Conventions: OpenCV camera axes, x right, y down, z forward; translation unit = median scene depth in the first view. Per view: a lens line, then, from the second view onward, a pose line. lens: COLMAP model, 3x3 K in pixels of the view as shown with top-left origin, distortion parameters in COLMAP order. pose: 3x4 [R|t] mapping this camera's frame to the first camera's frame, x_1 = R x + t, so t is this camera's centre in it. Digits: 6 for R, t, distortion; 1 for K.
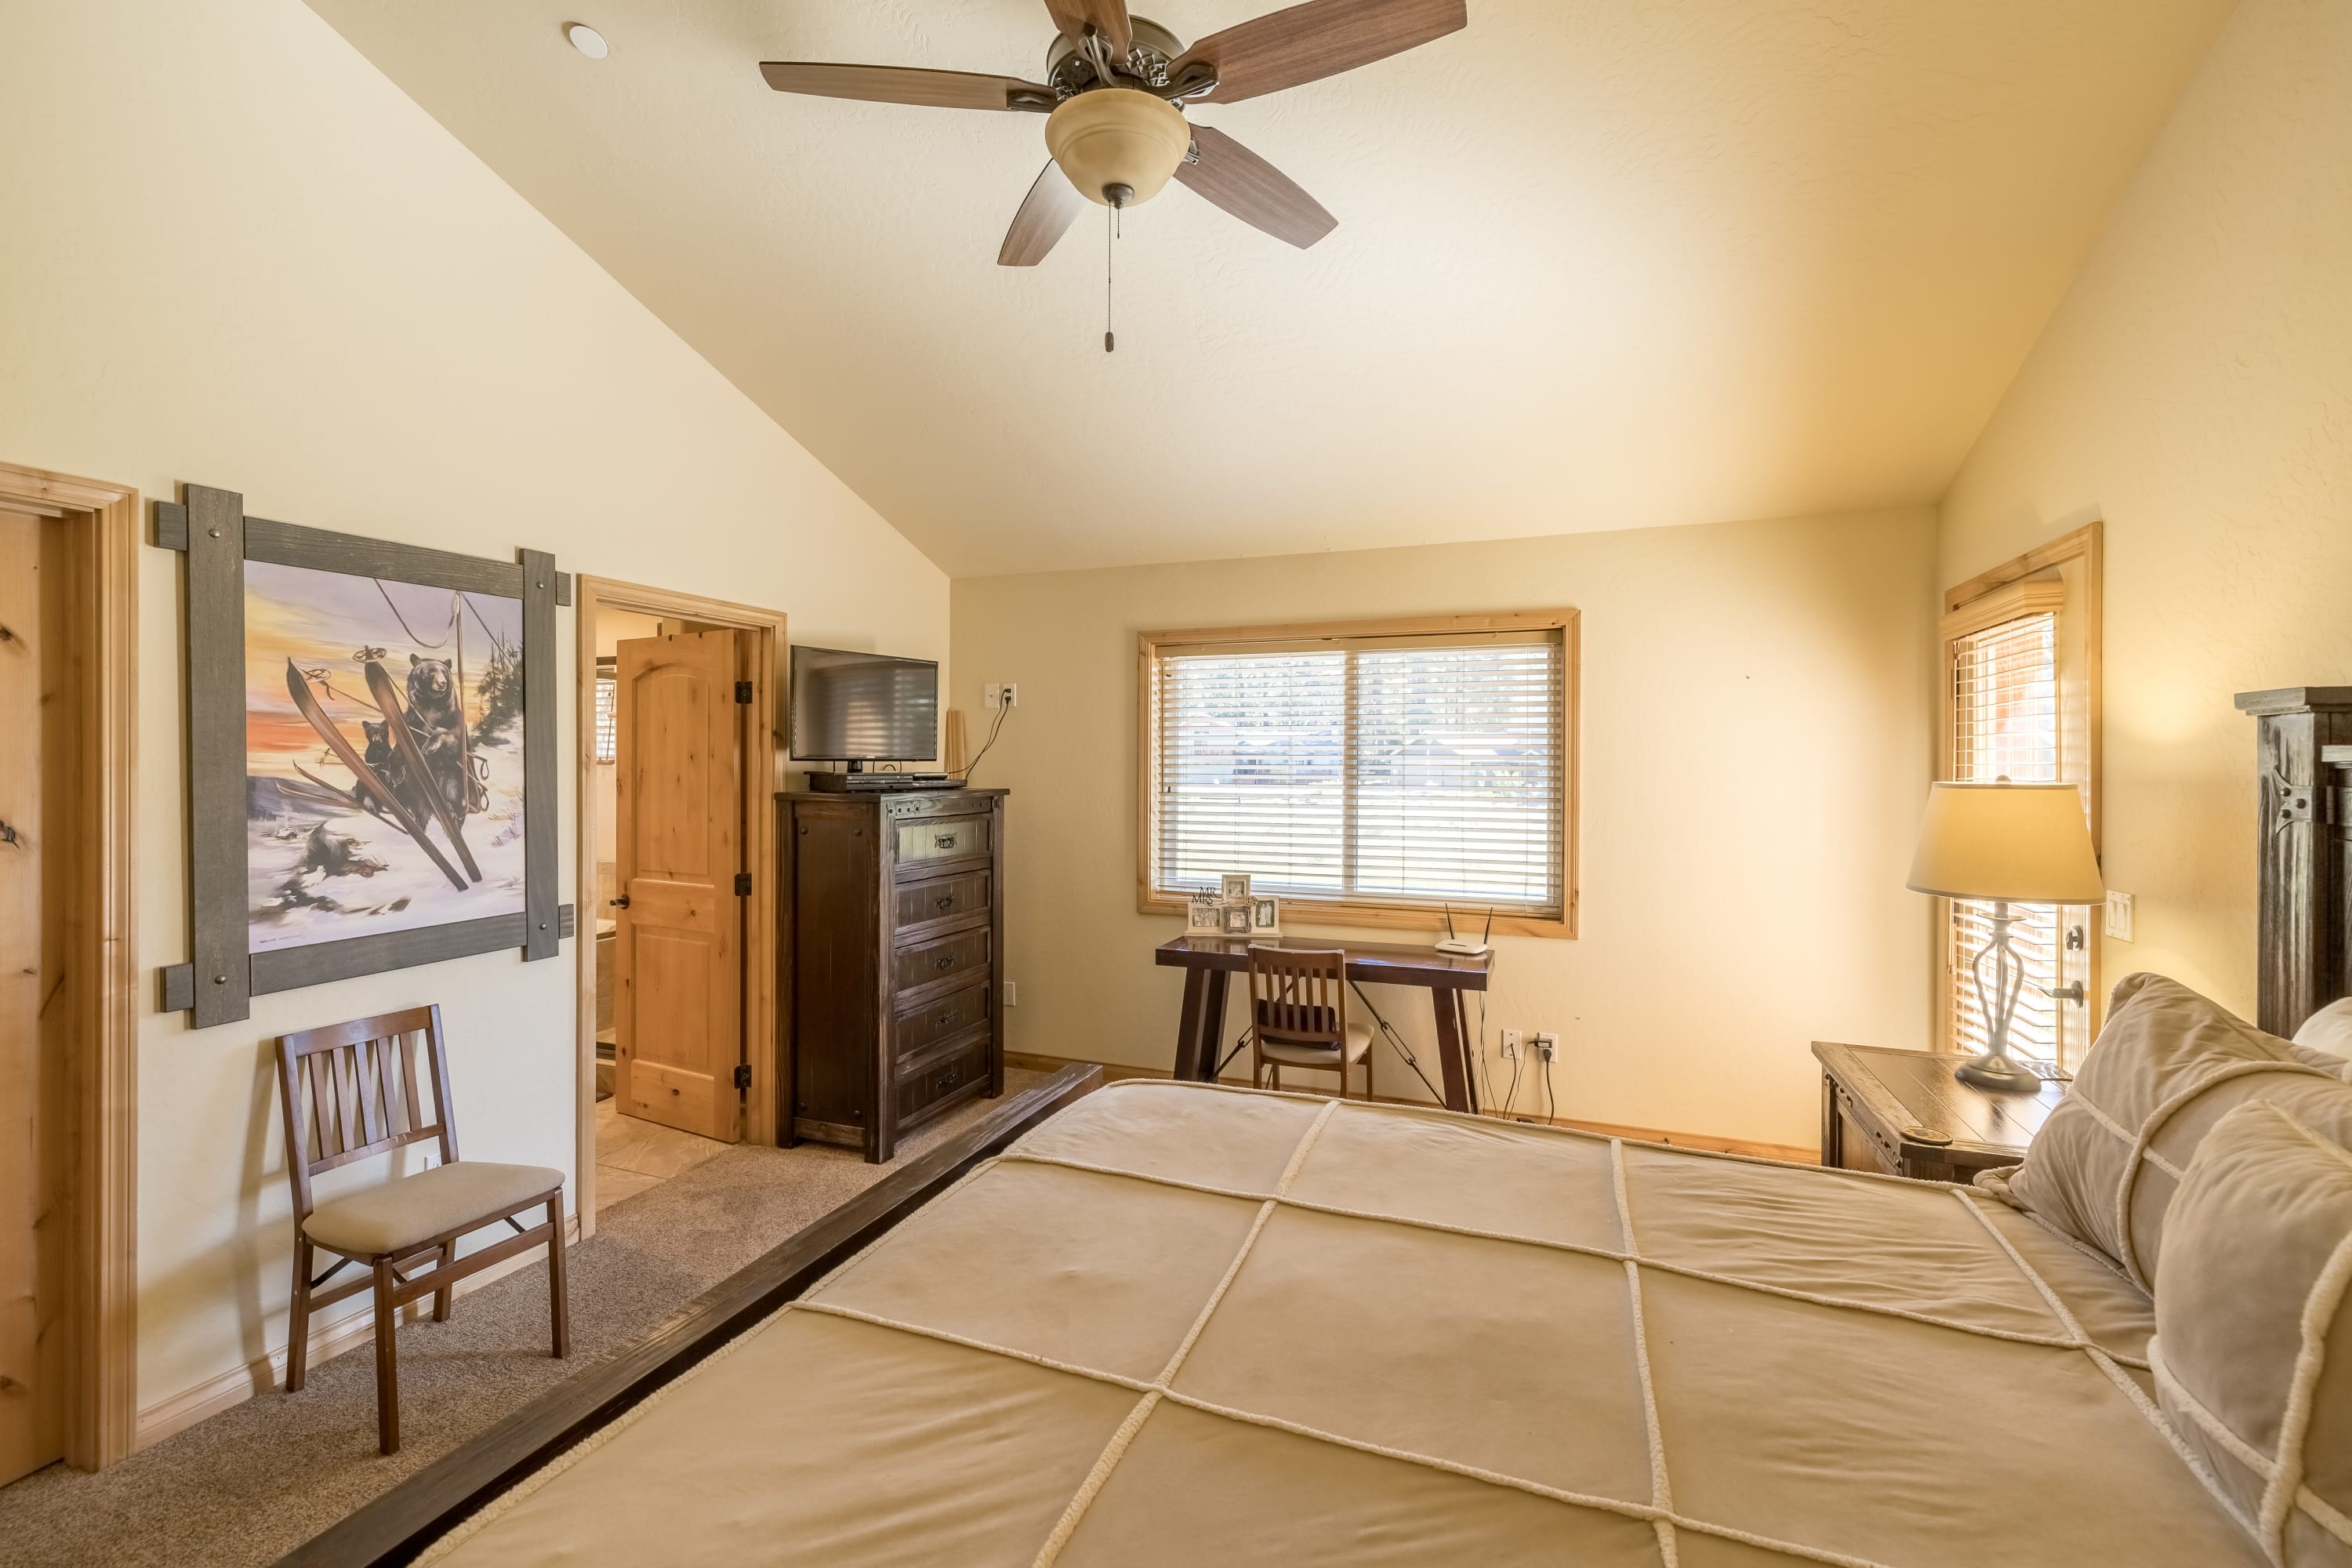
lens RADIAL K [[1023.3, 0, 1142.9], [0, 1023.3, 761.4], [0, 0, 1]] dist [0.000708, -0.000606]
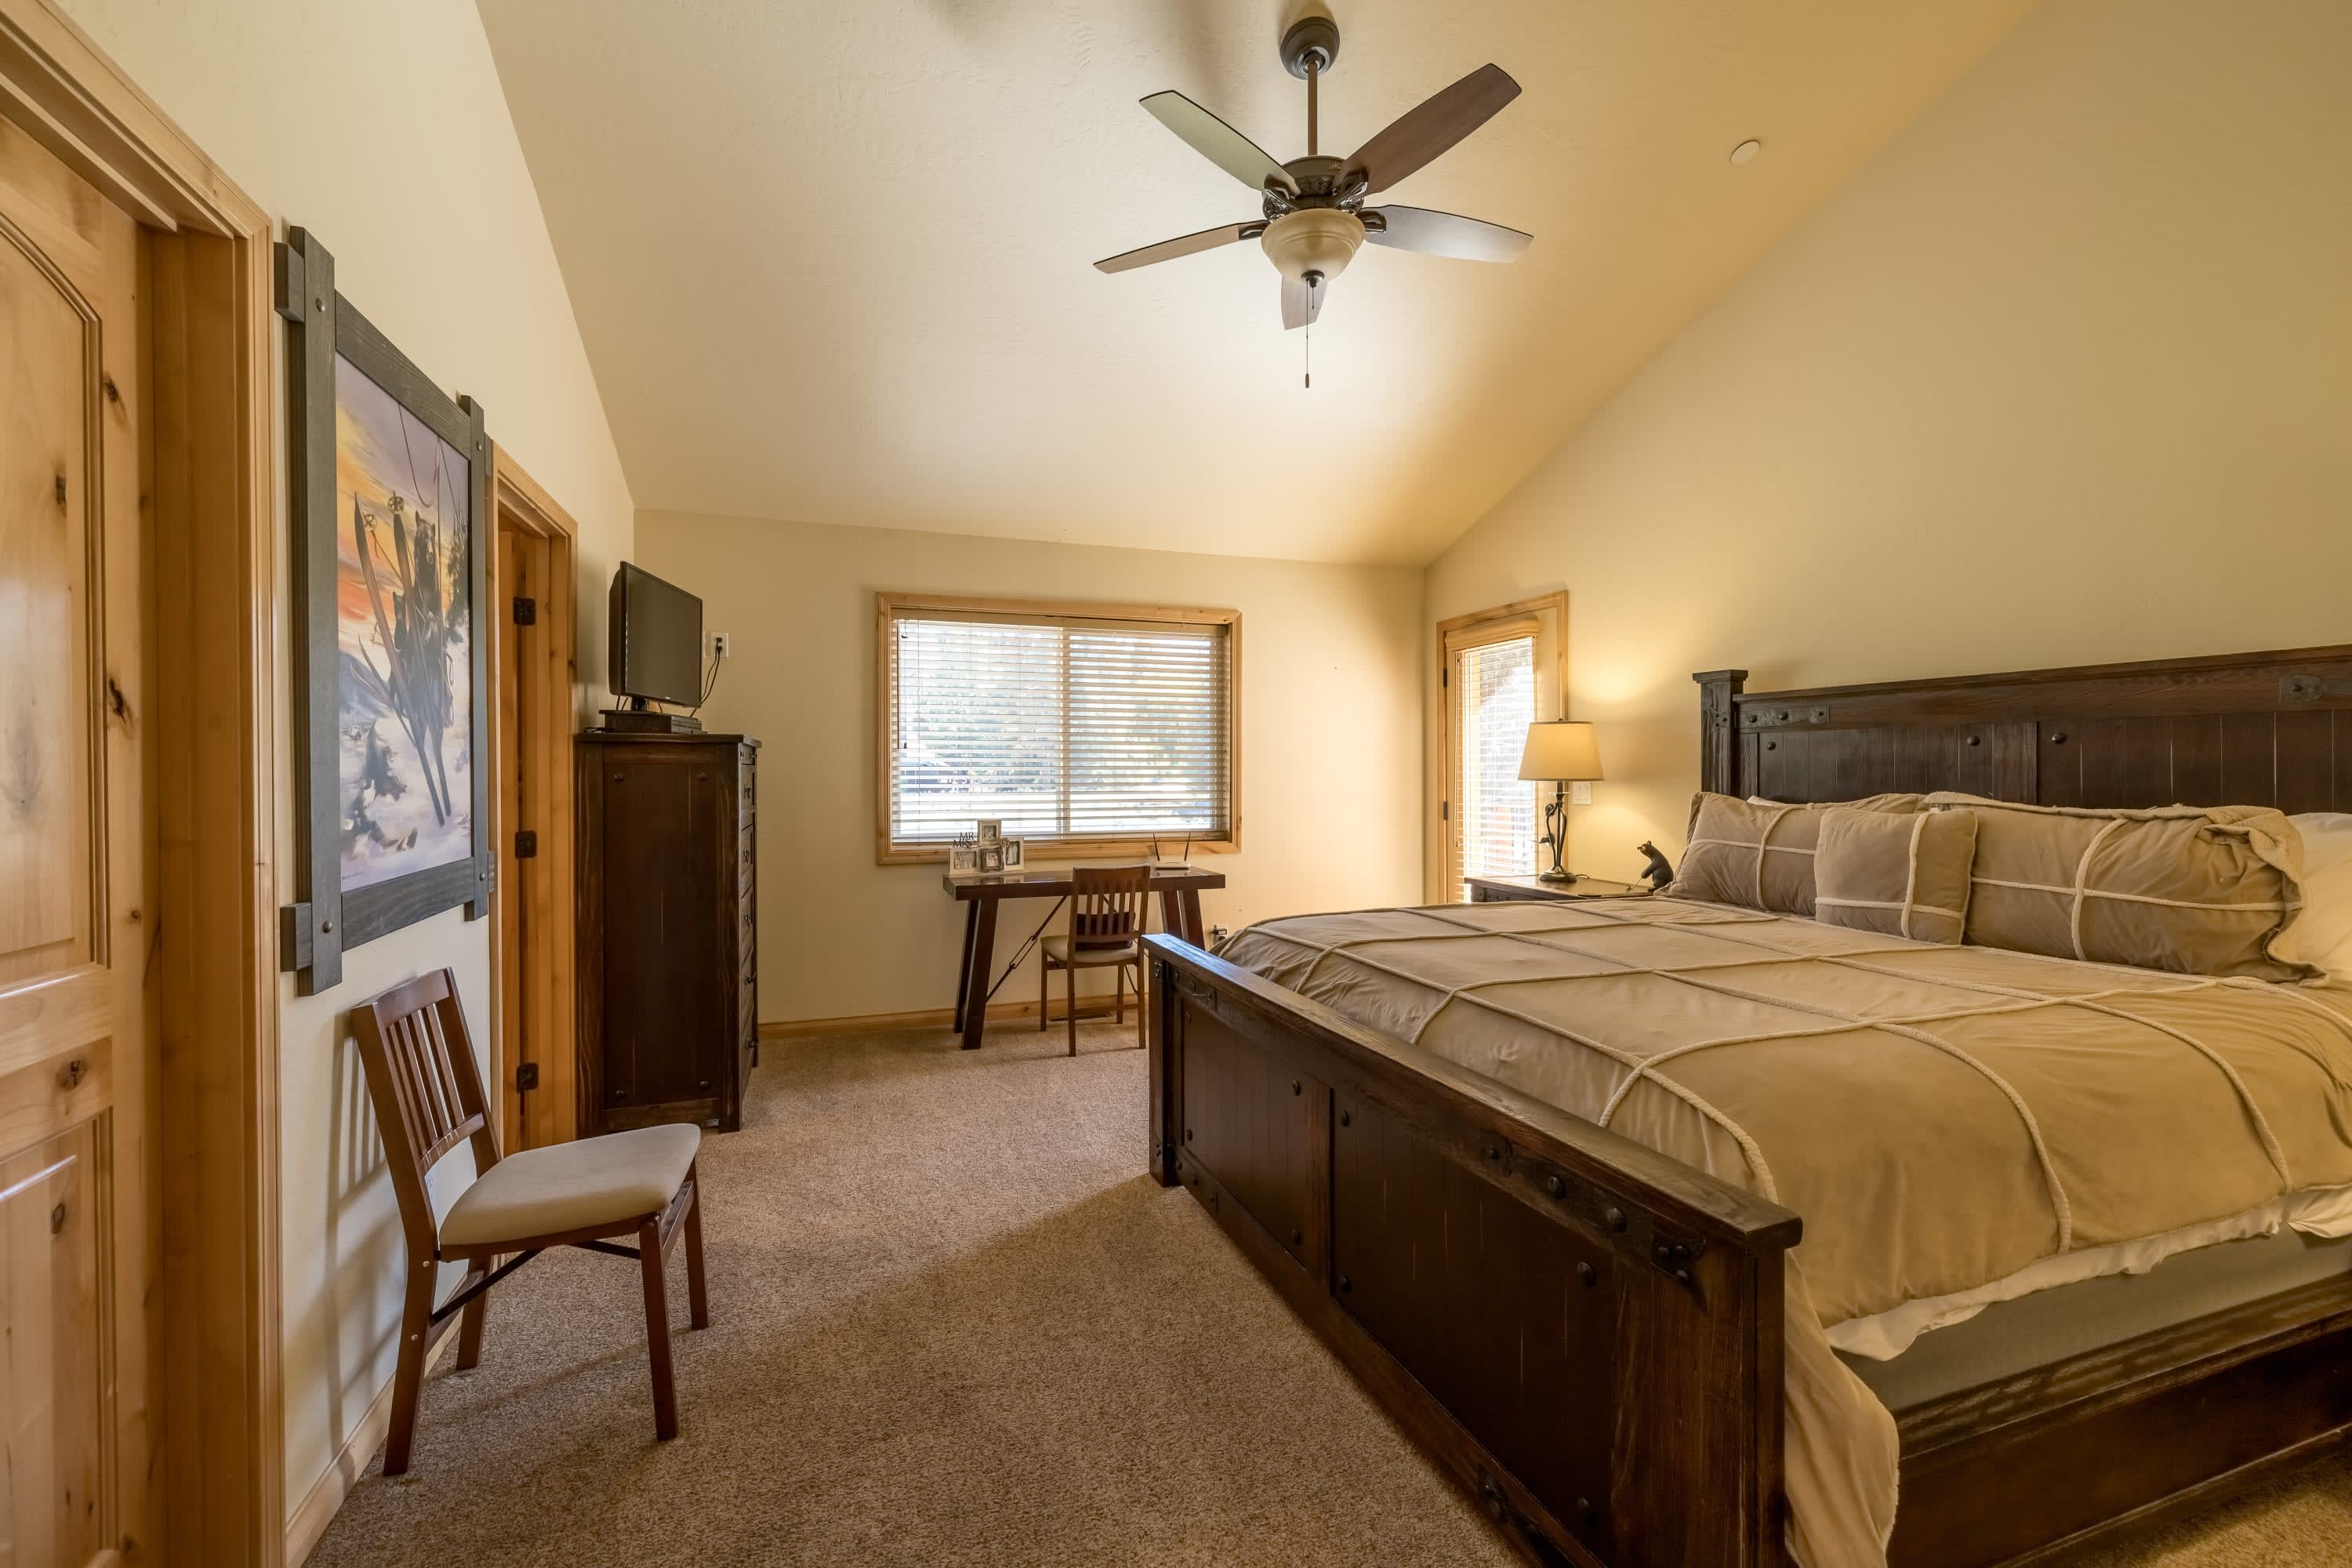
lens RADIAL K [[1028.5, 0, 1160.4], [0, 1028.5, 778.5], [0, 0, 1]] dist [-0.000194, 0.000132]
pose [[0.747750, -0.006936, 0.663944, -0.570531], [0.001863, 0.999963, 0.008348, 0.062682], [-0.663977, -0.005006, 0.747736, 0.042299]]
